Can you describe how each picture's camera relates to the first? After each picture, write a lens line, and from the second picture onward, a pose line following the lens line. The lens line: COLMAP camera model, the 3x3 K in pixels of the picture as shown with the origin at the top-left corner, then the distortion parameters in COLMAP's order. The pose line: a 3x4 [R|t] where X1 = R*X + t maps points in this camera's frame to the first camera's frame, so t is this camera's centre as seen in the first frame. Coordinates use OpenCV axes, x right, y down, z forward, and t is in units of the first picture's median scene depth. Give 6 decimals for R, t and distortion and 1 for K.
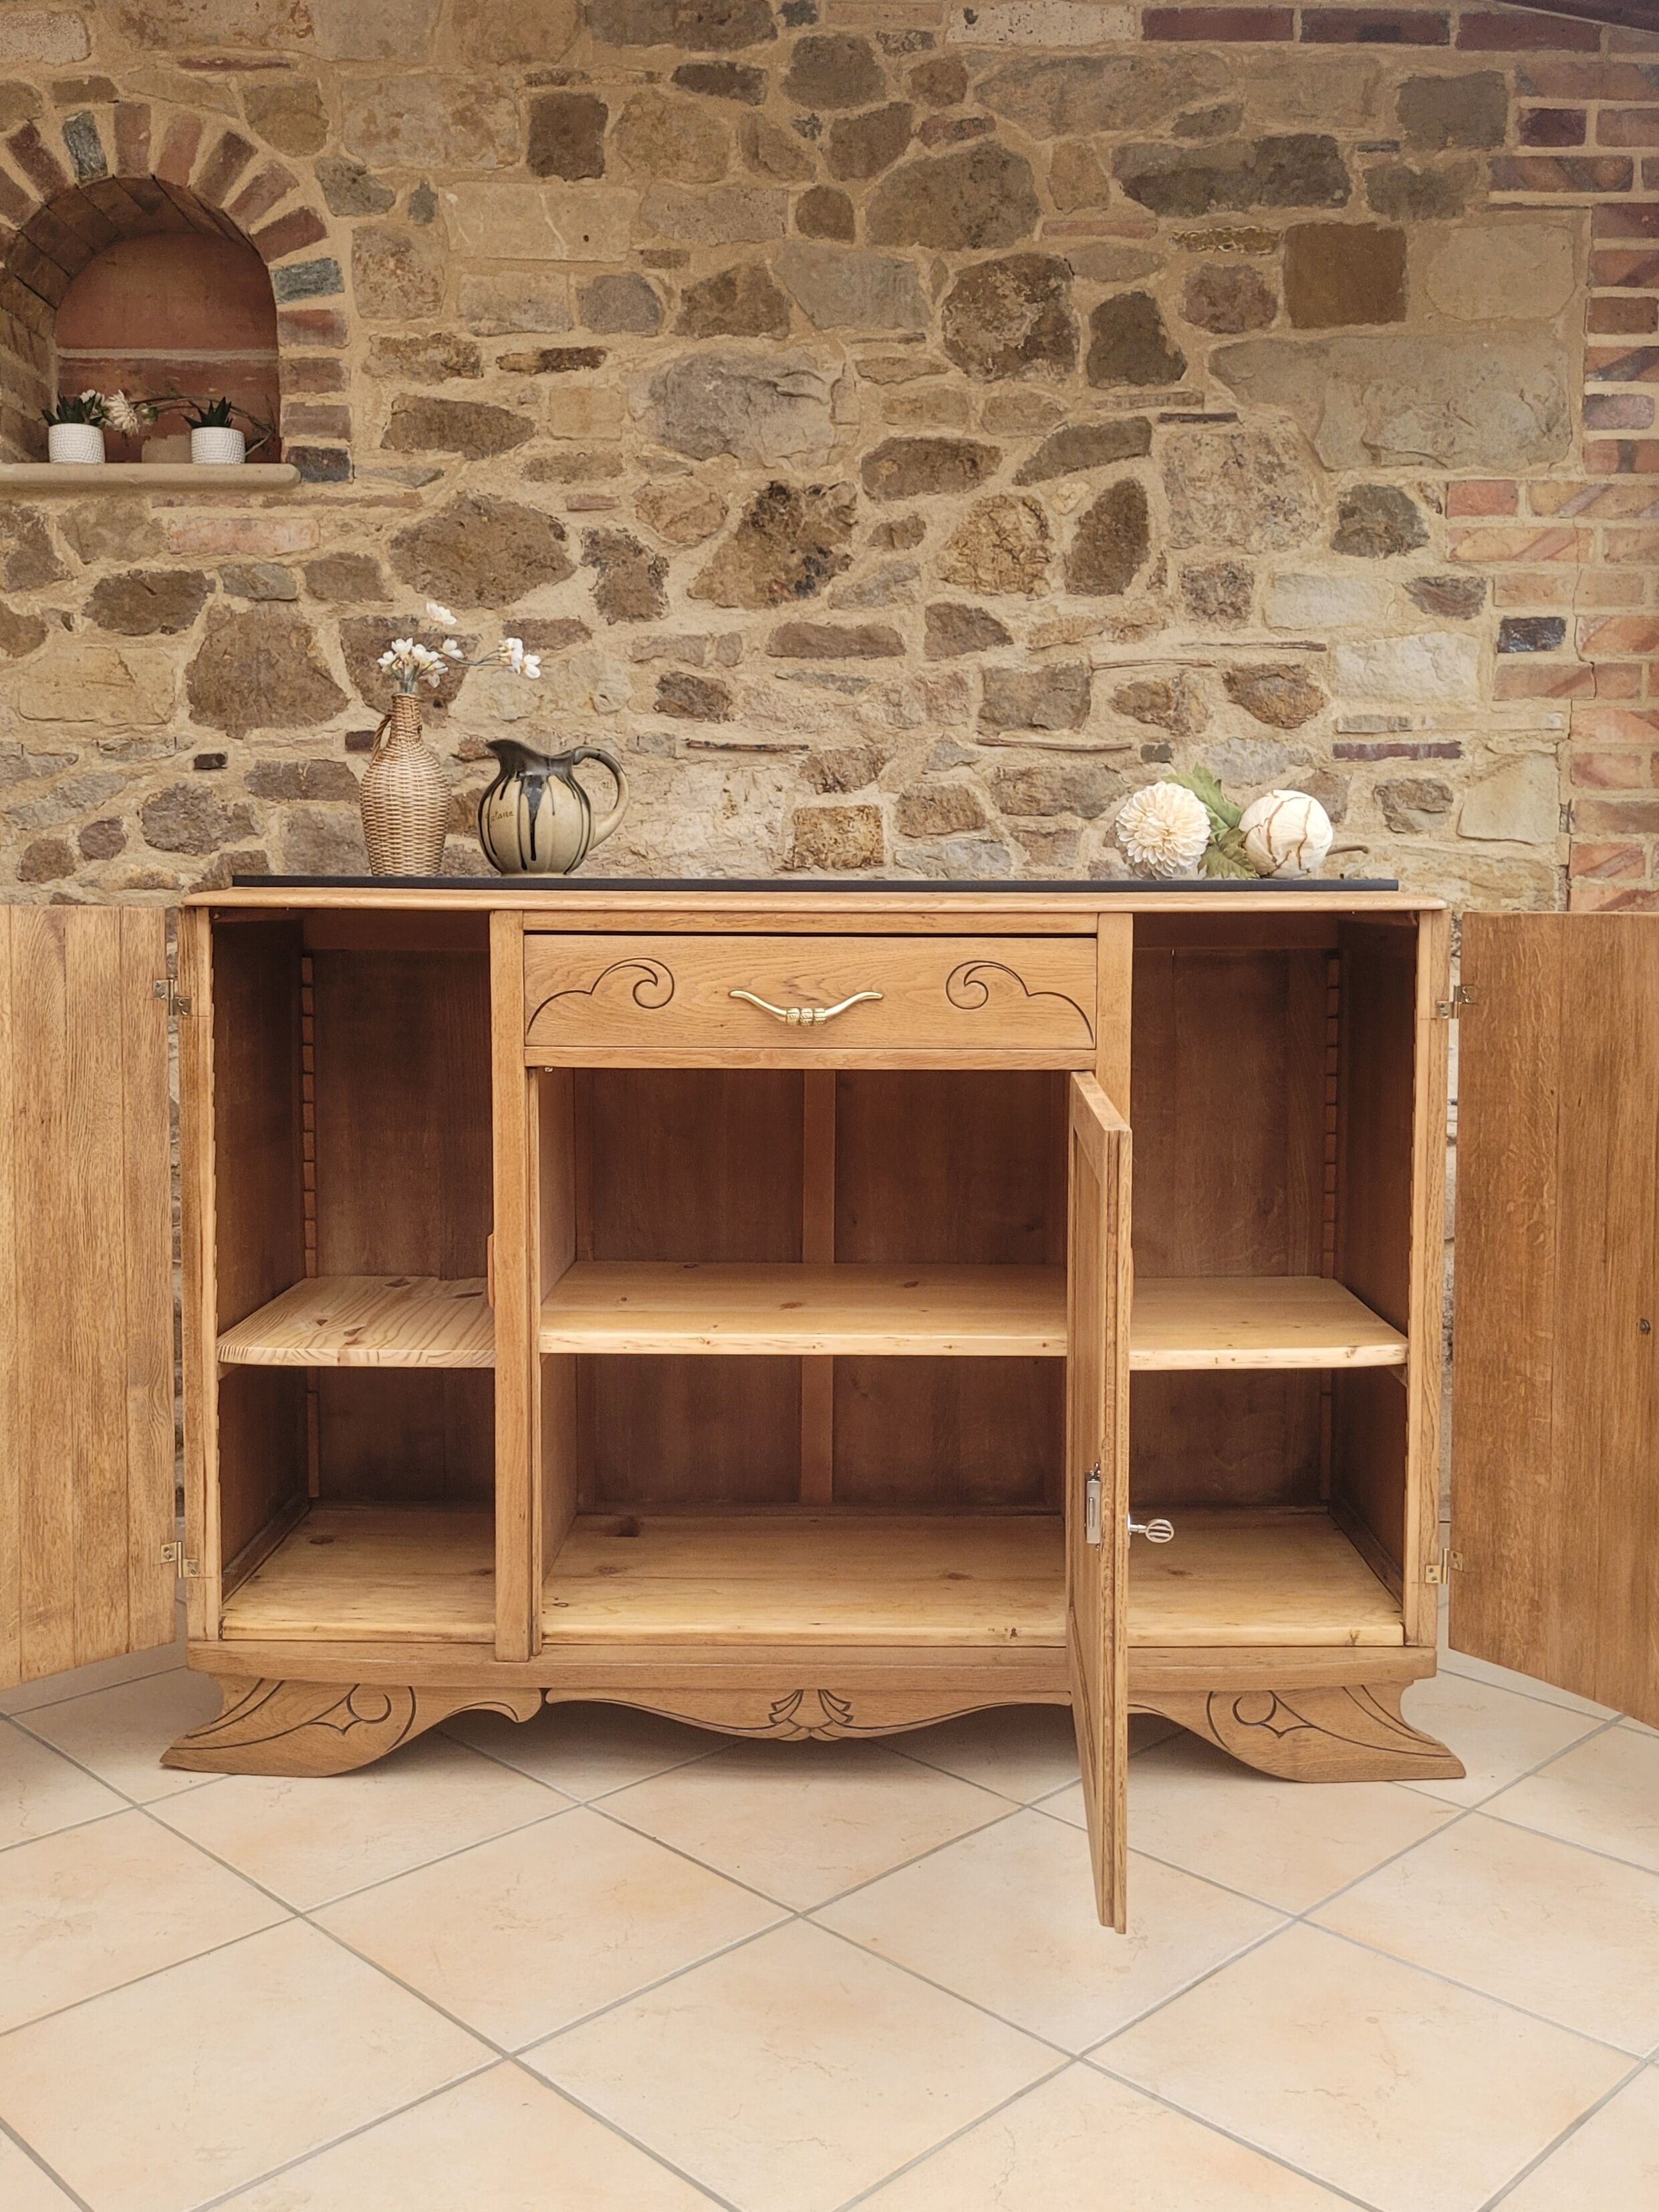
lens RADIAL K [[2025.2, 0, 843.4], [0, 2025.2, 1047.3], [0, 0, 1]] dist [0.044361, -0.030919]
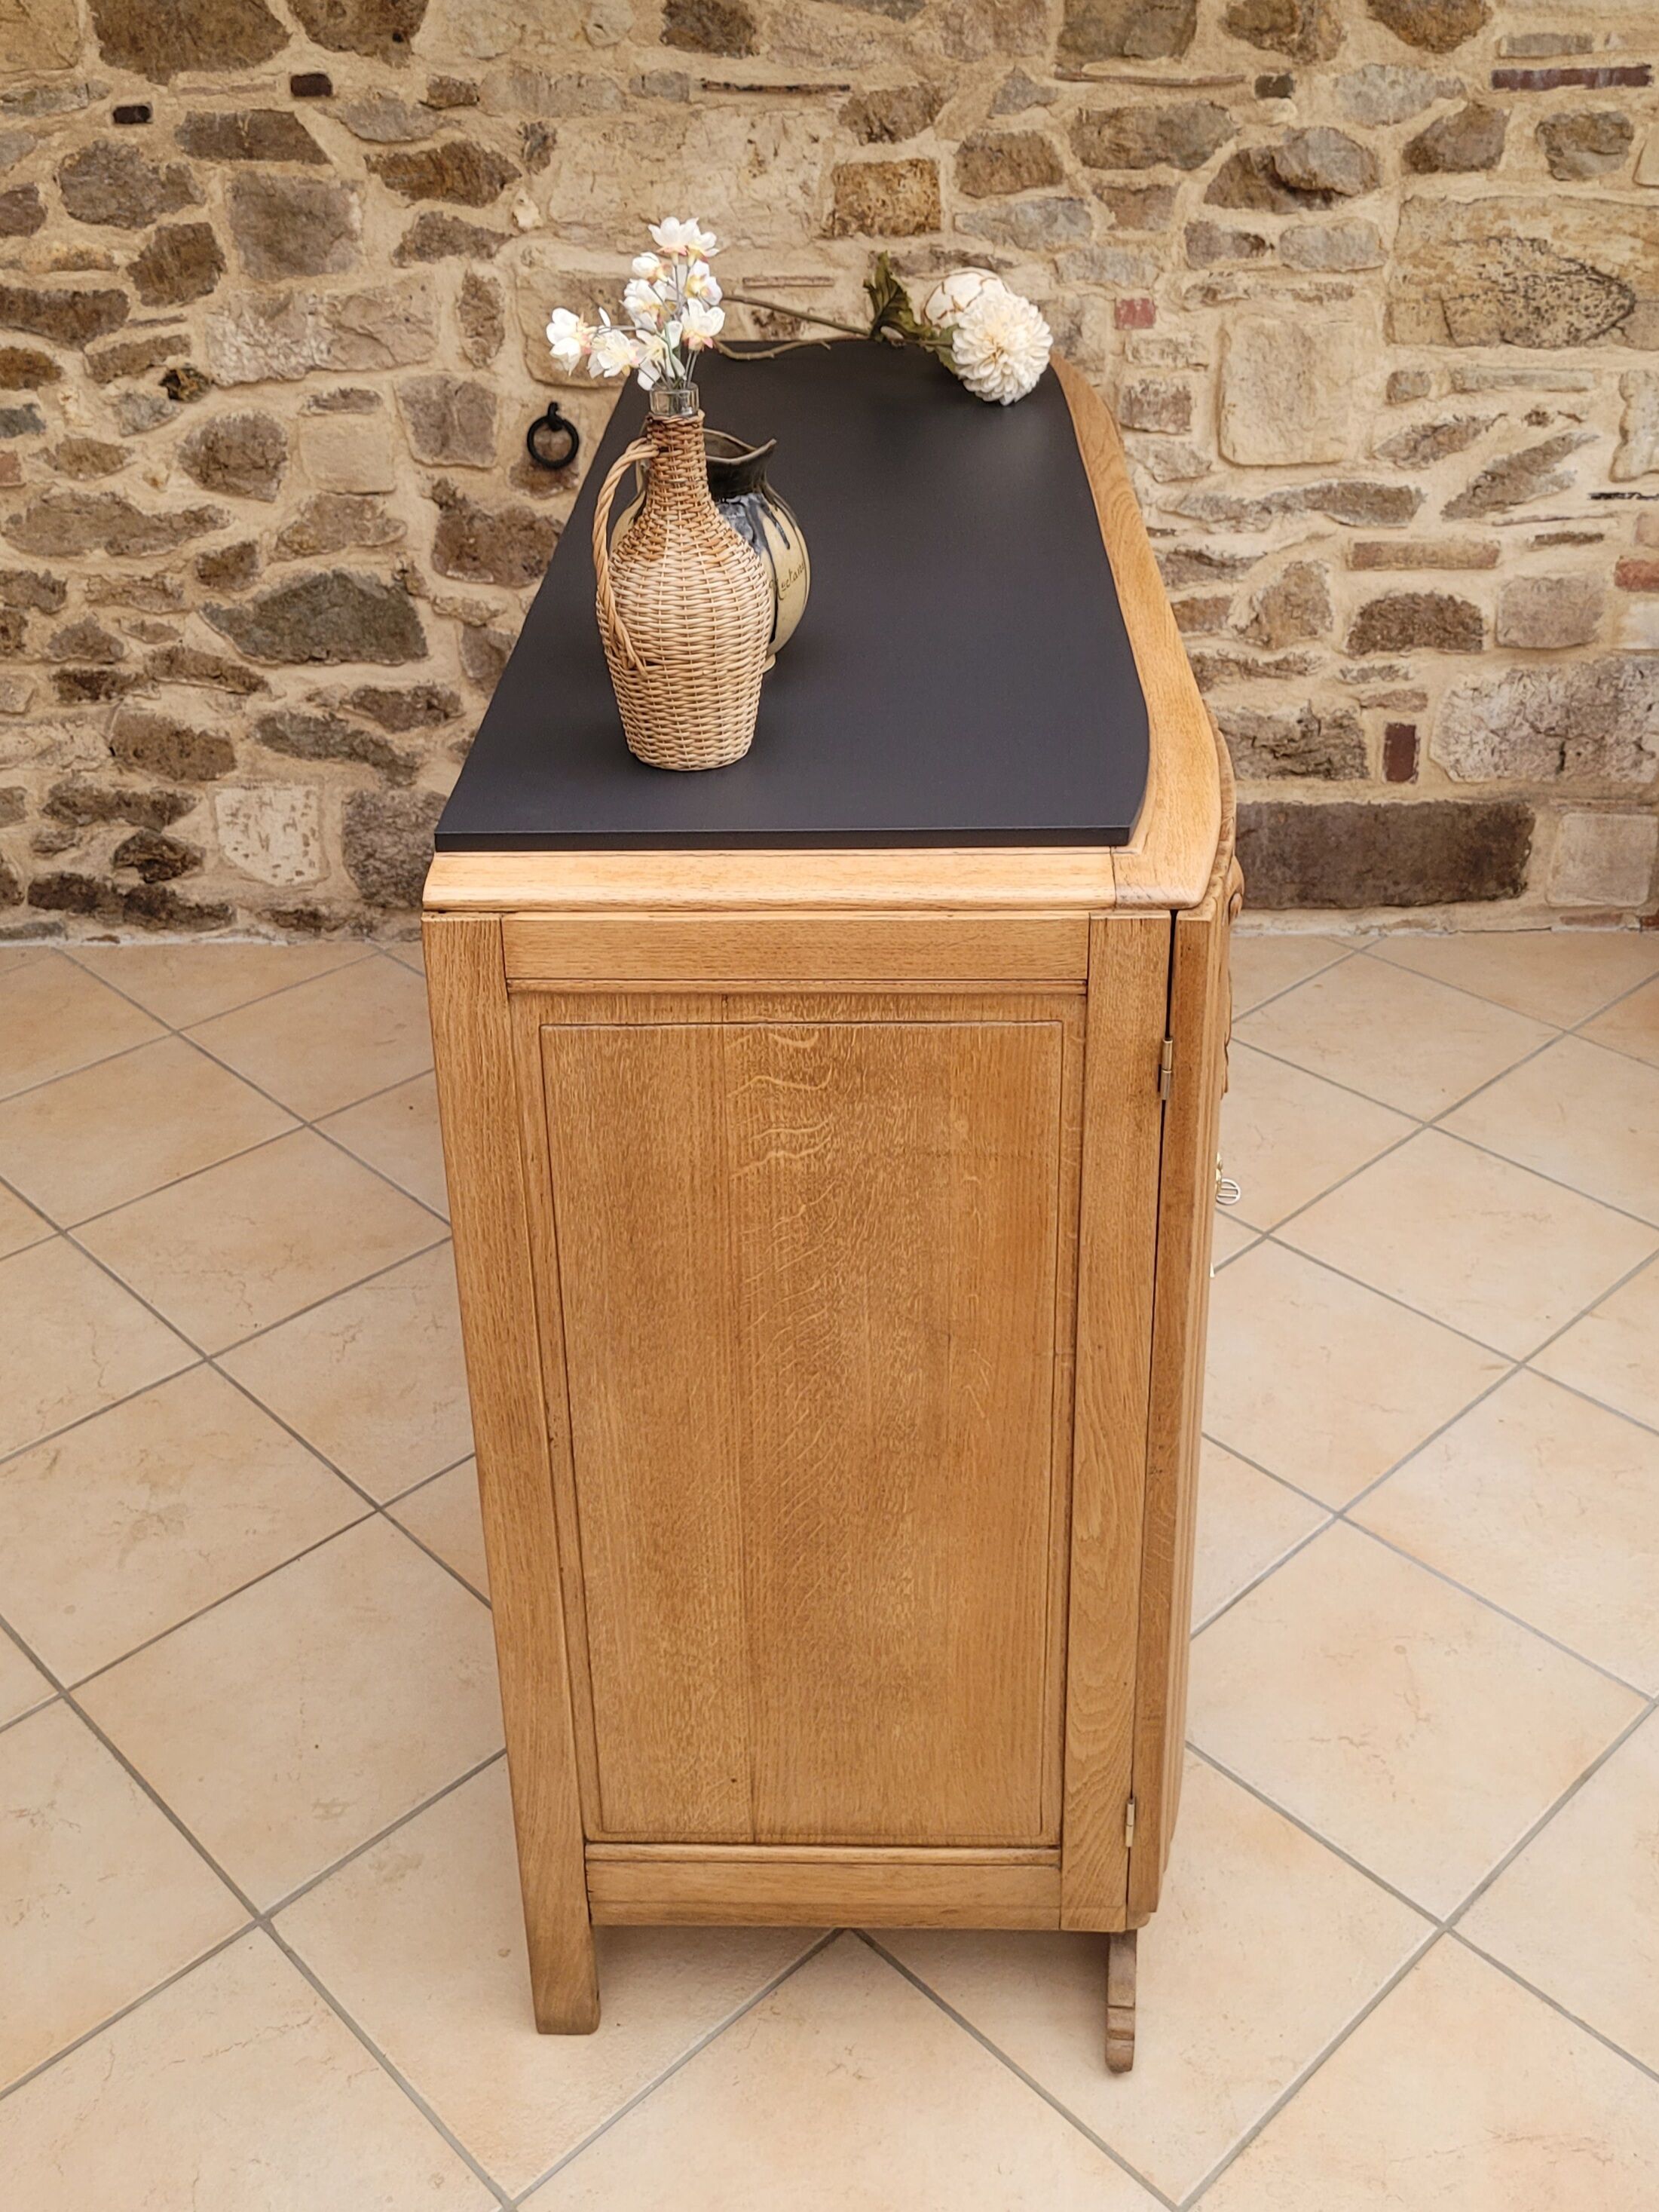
lens RADIAL K [[2295.6, 0, 834.6], [0, 2295.6, 835.5], [0, 0, 1]] dist [0.048634, -0.045277]
pose [[0.999653, -0.004387, -0.025971, -0.000441], [0.013445, 0.932874, 0.359951, -0.202595], [0.022649, -0.360176, 0.932610, 0.017448]]
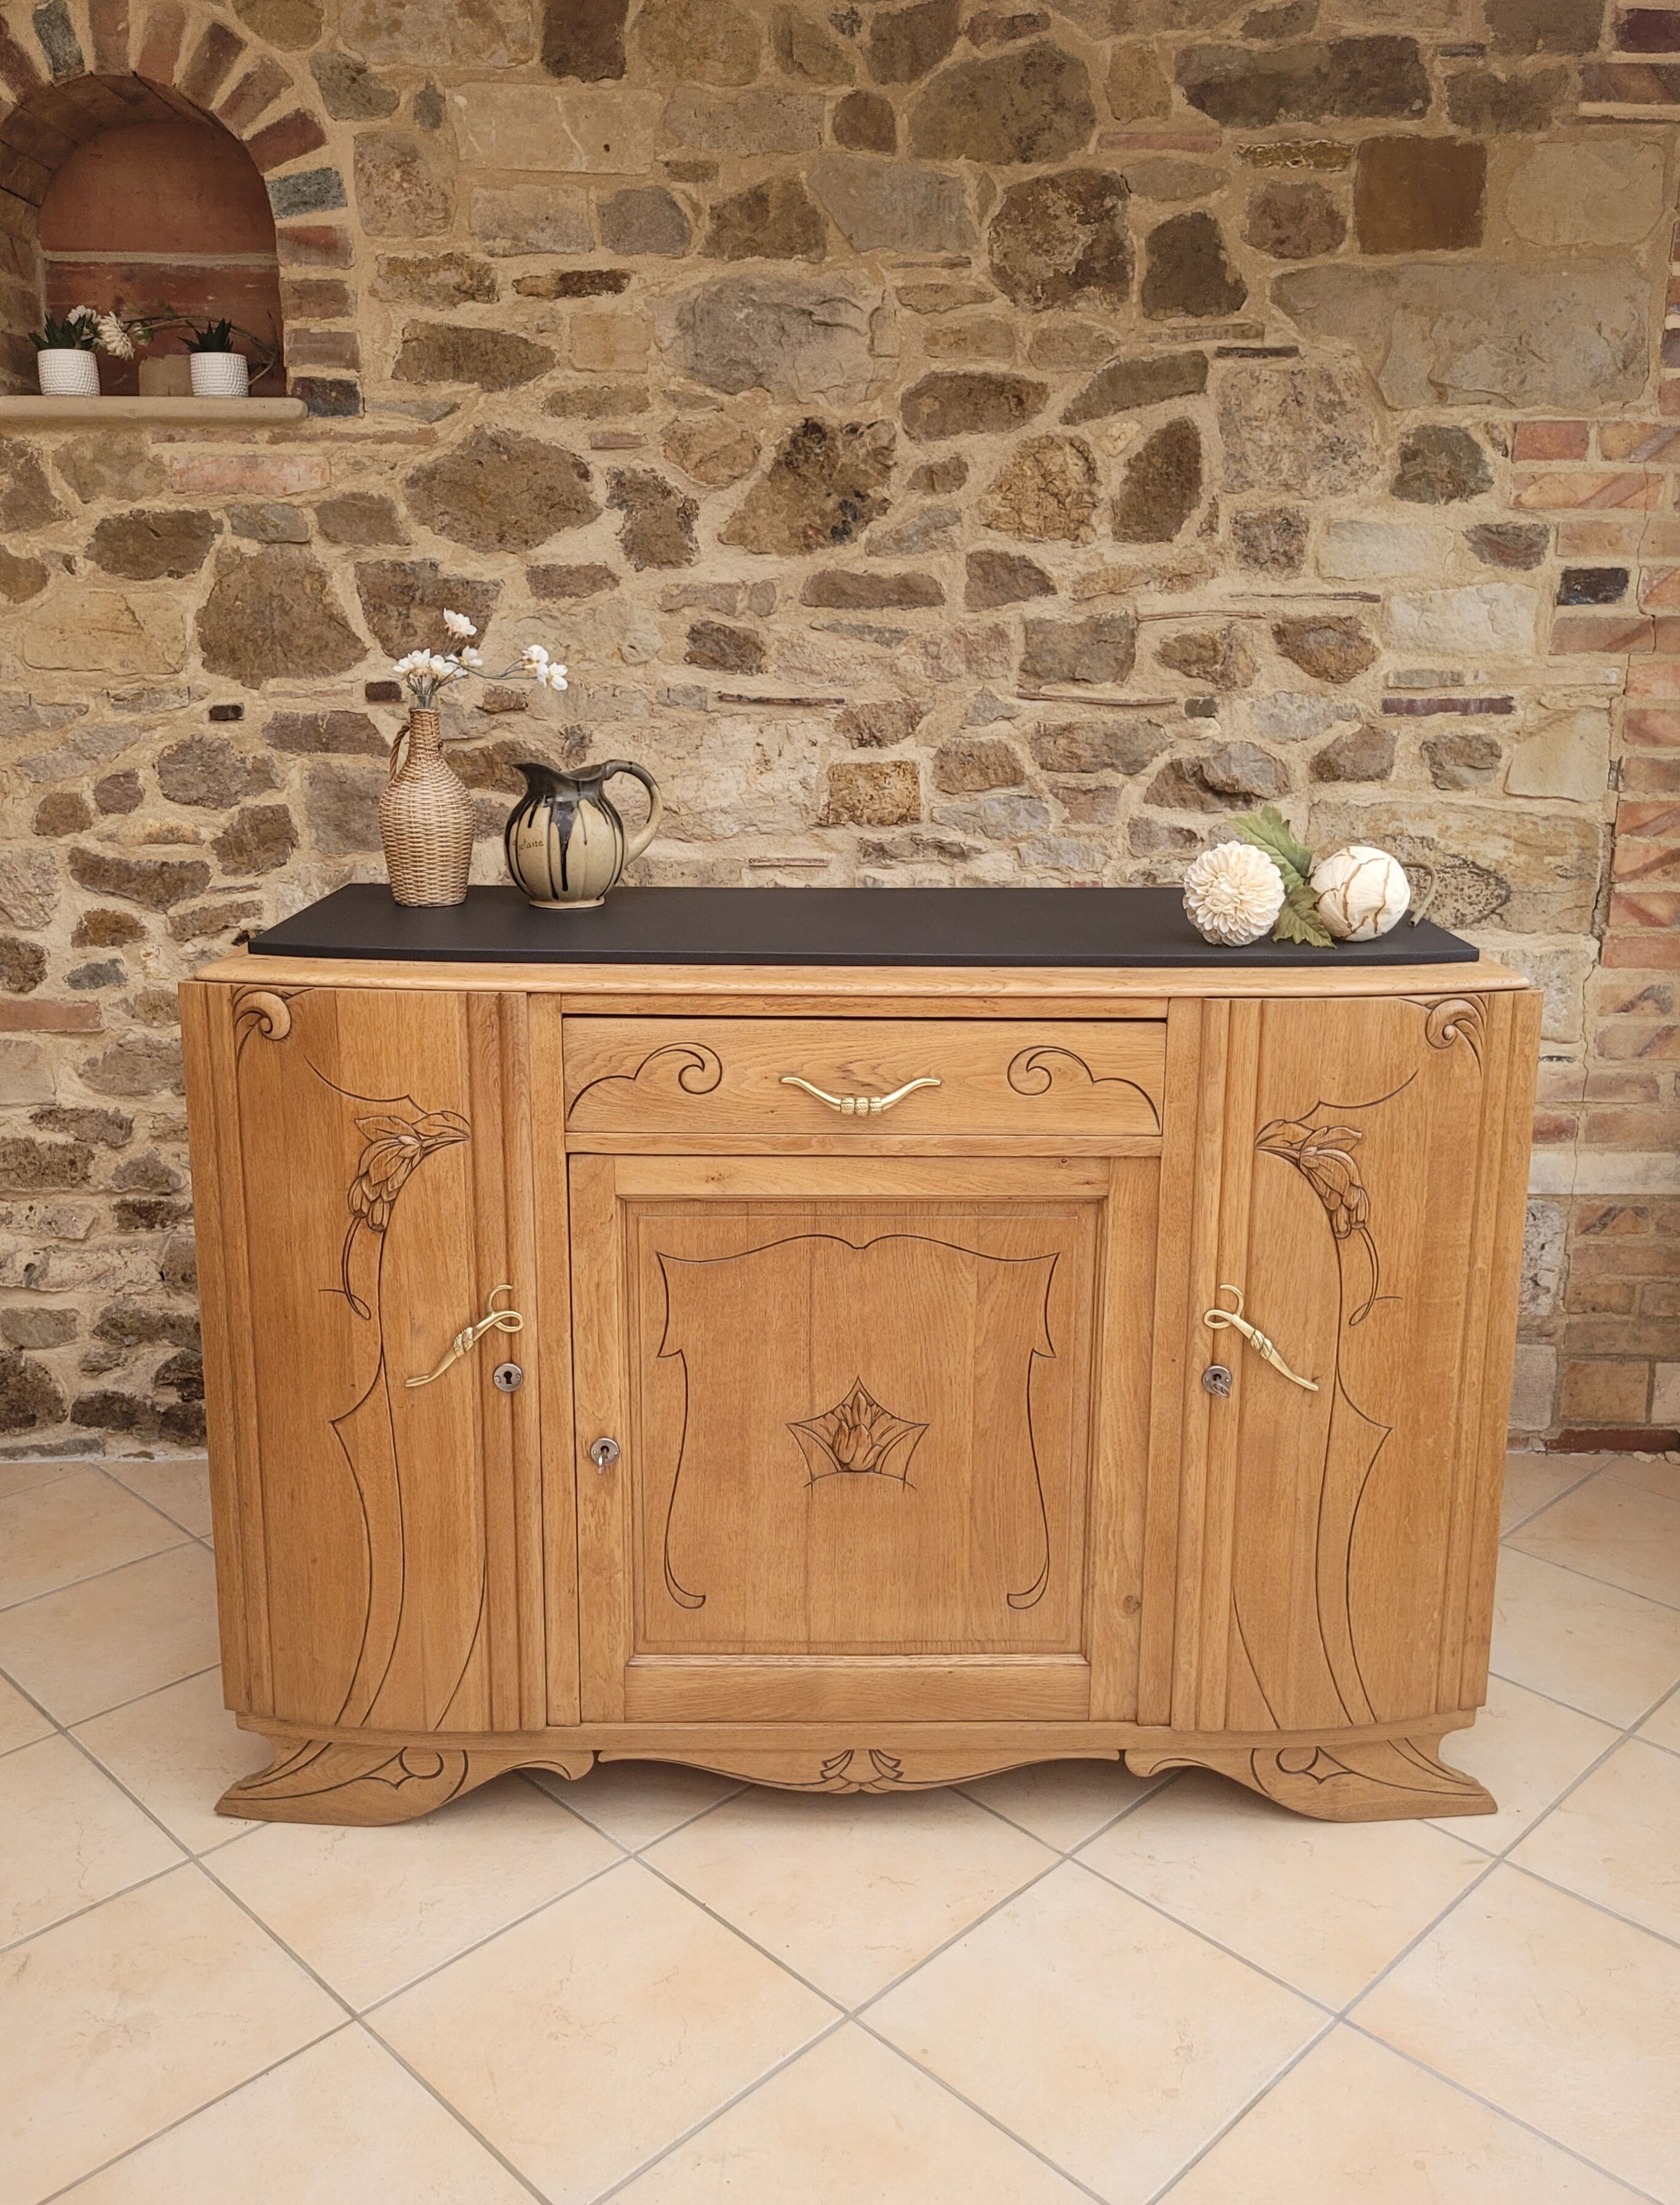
lens RADIAL K [[1866.4, 0, 867.5], [0, 1866.4, 1022.4], [0, 0, 1]] dist [0.047279, -0.040803]
pose [[0.999925, 0.003235, 0.011818, -0.016178], [-0.004936, 0.989138, 0.146907, -0.127884], [-0.011214, -0.146954, 0.989080, 0.091755]]
